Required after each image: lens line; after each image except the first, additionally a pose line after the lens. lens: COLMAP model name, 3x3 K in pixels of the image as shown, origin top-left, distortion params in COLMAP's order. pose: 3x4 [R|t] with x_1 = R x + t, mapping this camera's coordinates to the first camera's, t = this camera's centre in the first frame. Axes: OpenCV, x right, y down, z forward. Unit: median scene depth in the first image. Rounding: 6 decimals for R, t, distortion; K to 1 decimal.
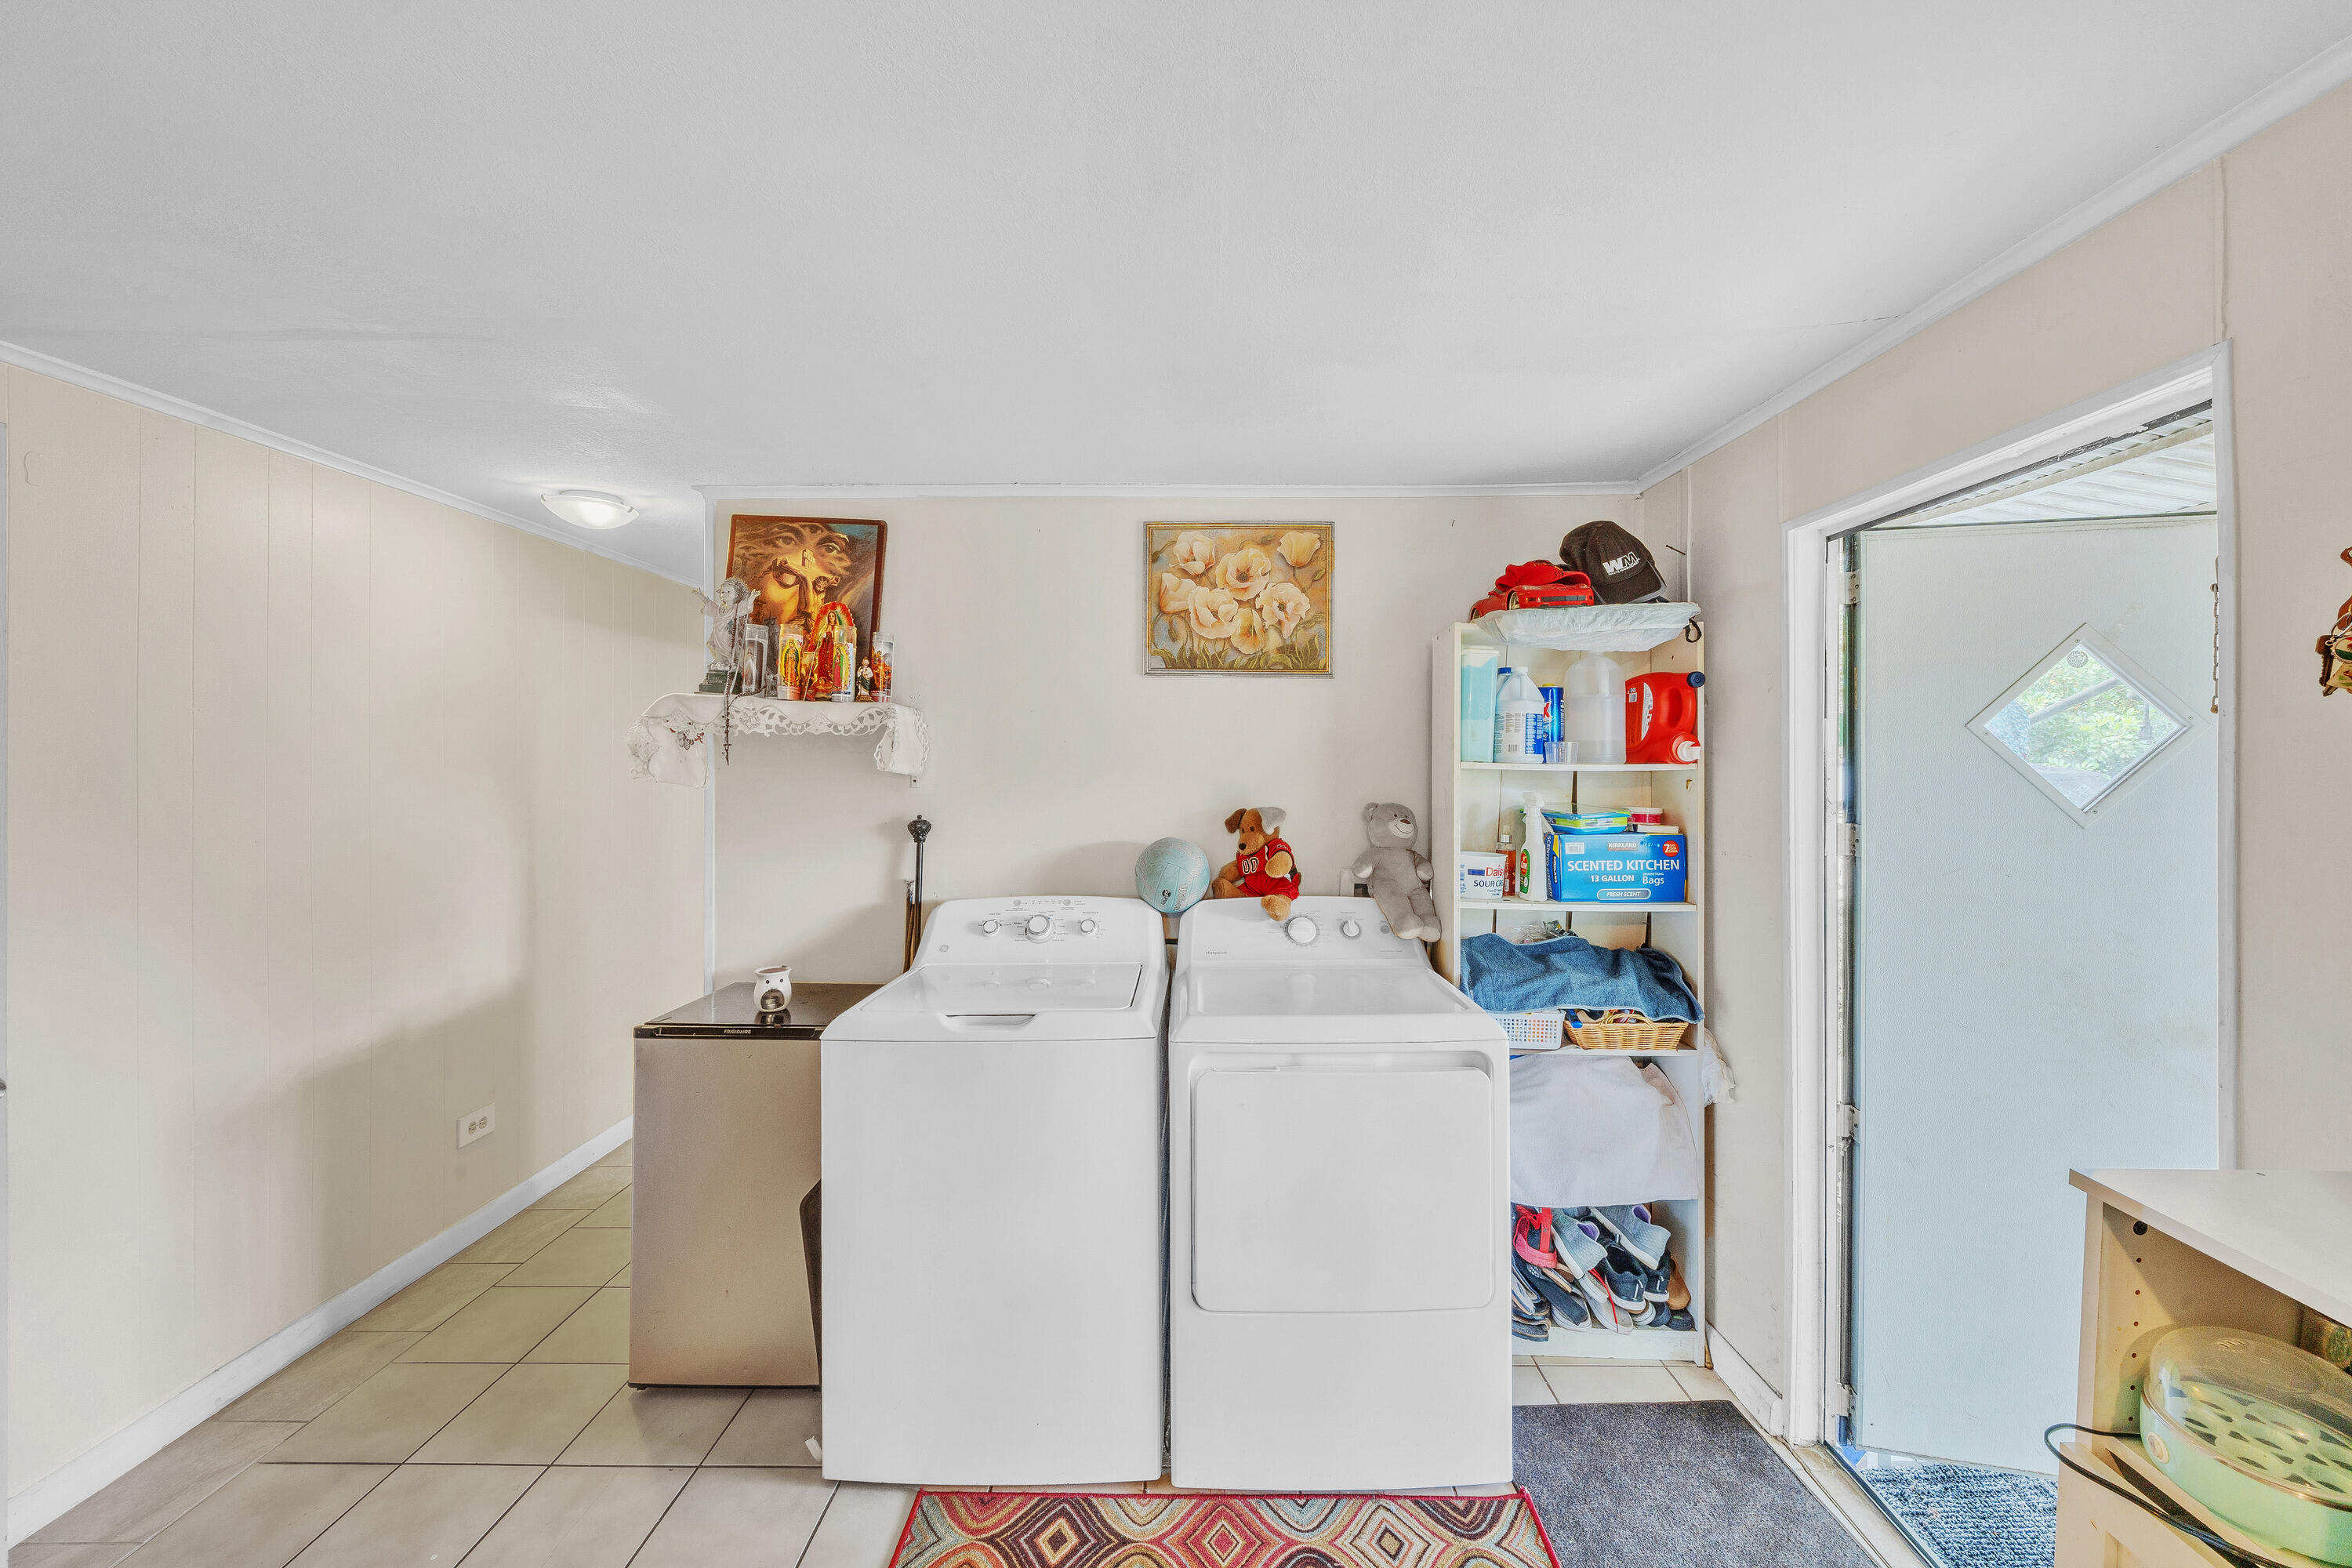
lens RADIAL K [[888.3, 0, 1176.0], [0, 888.3, 771.4], [0, 0, 1]] dist [-0.009724, -0.000073]
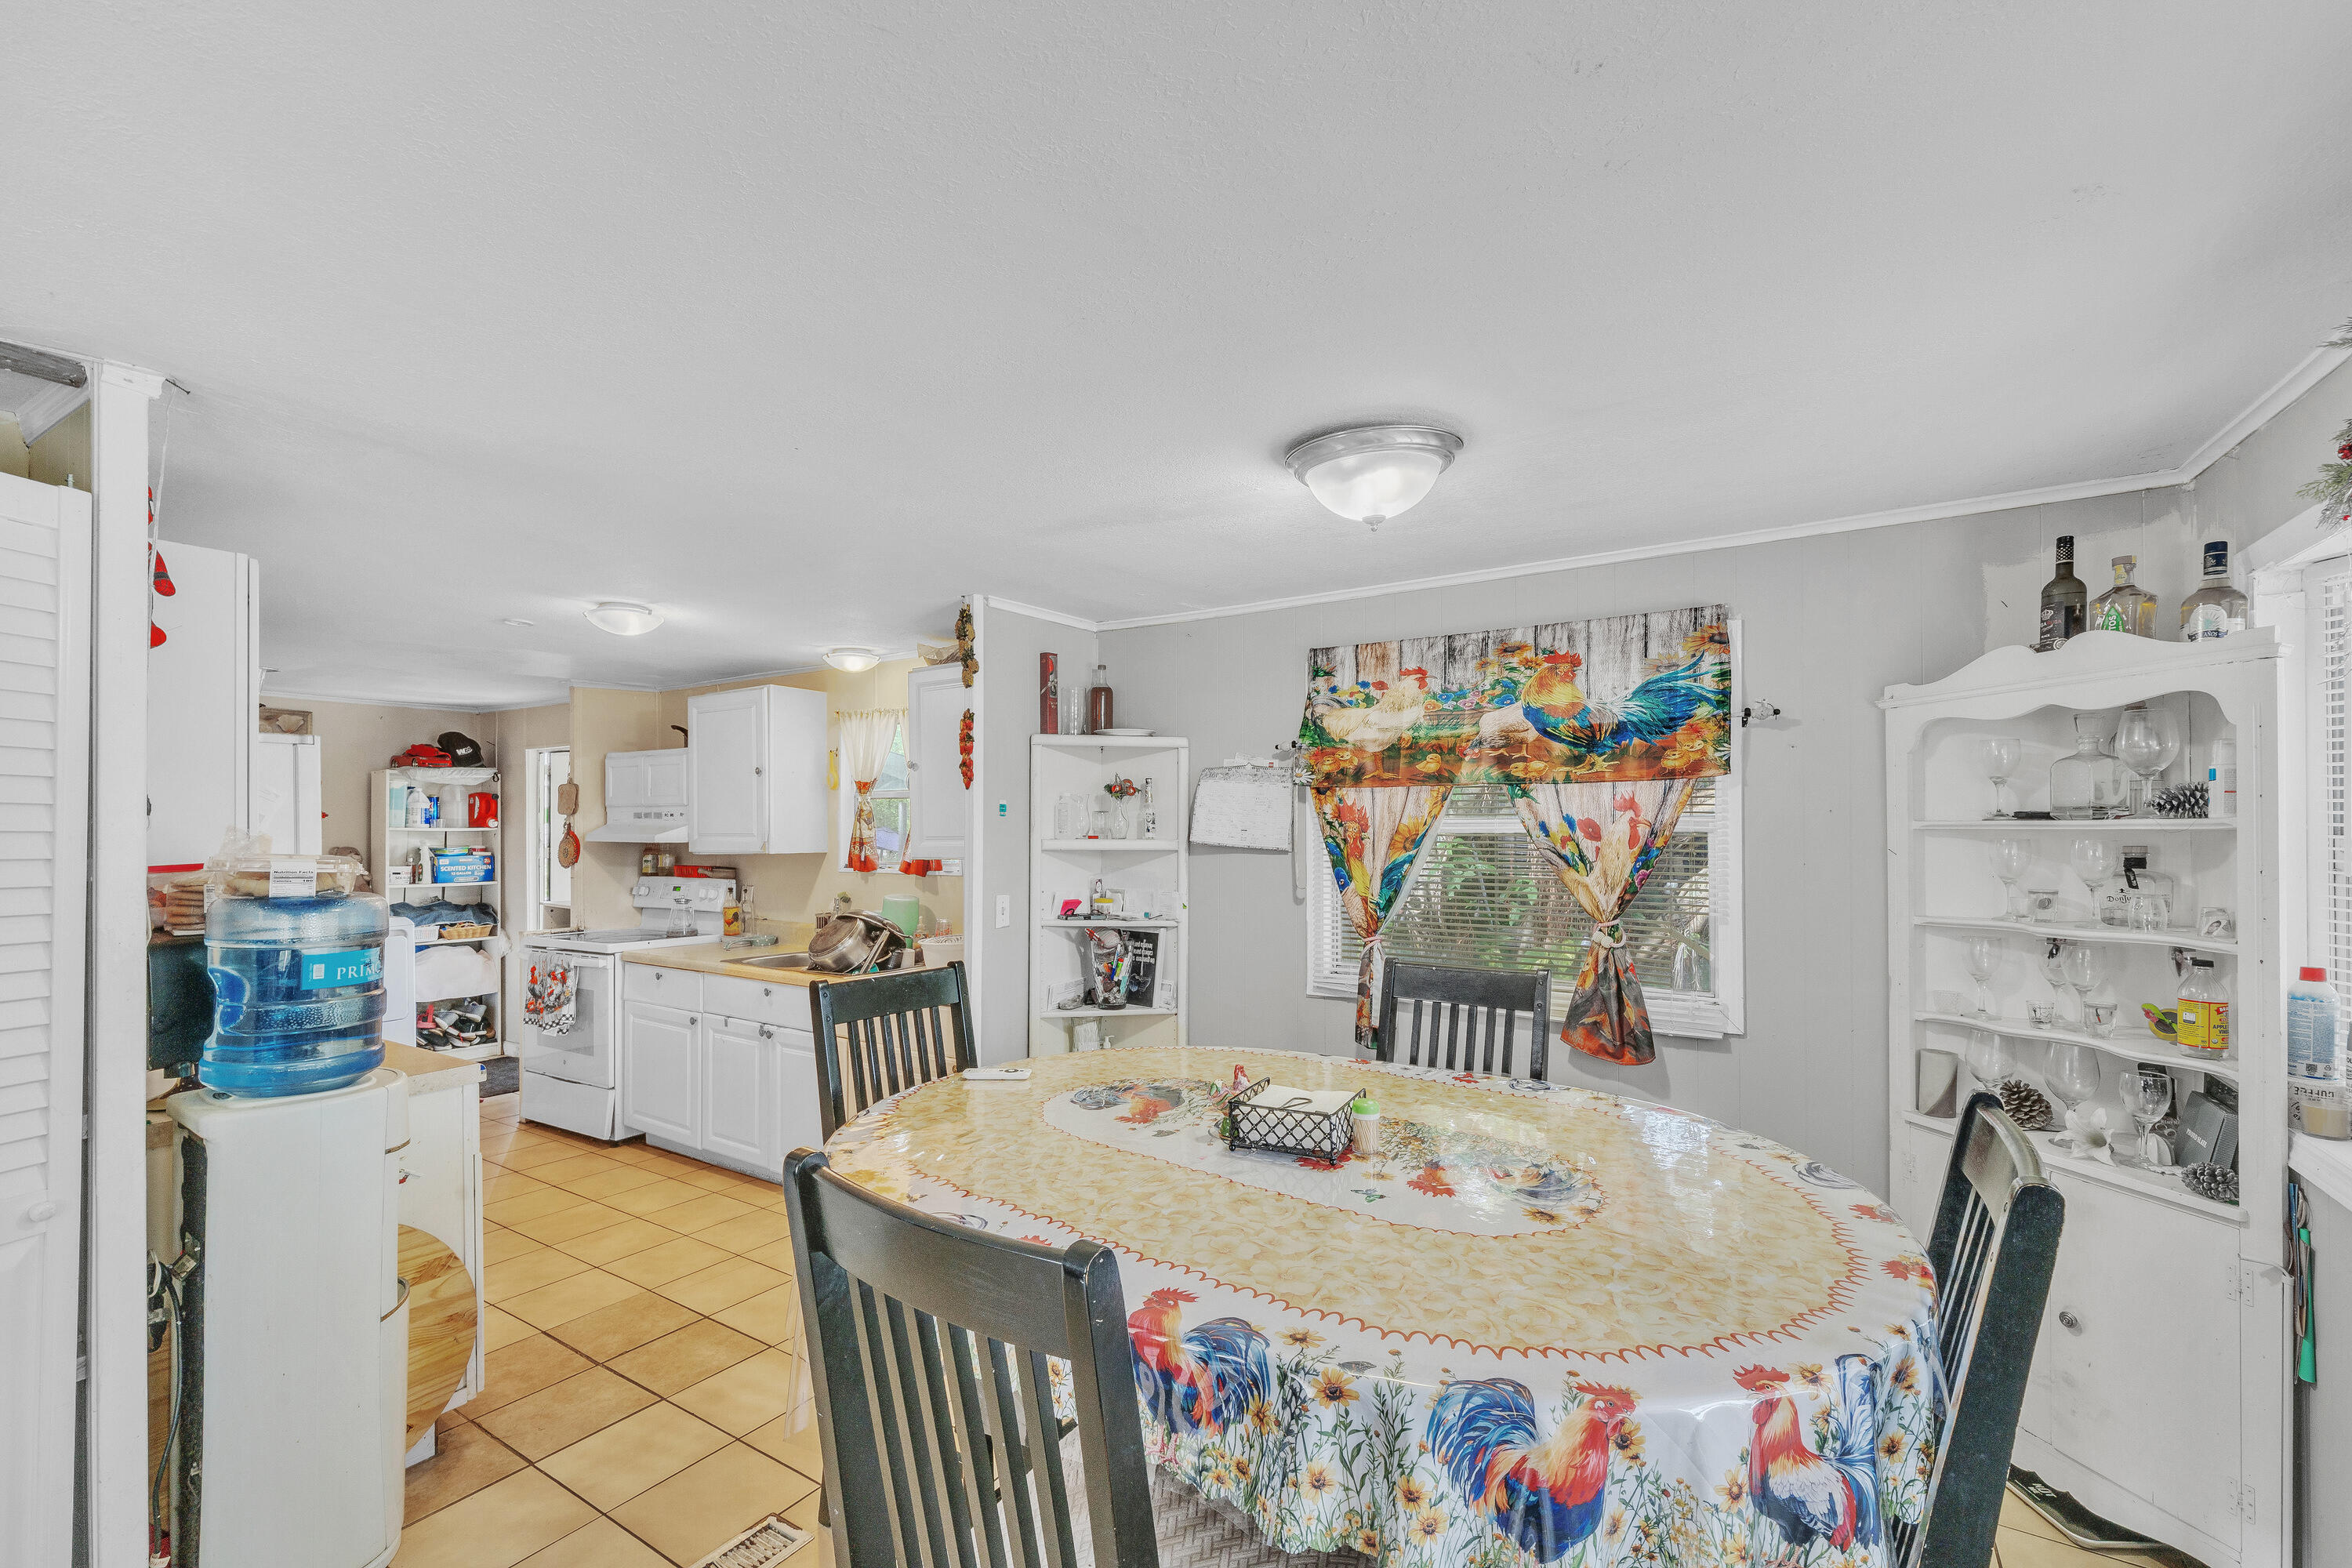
lens RADIAL K [[995.8, 0, 1175.8], [0, 995.8, 820.7], [0, 0, 1]] dist [0.003938, 0.000182]
pose [[0.522579, -0.000654, 0.852590, -0.877058], [0.001435, 0.999999, -0.000112, -0.026183], [-0.852589, 0.001282, 0.522580, -2.244090]]
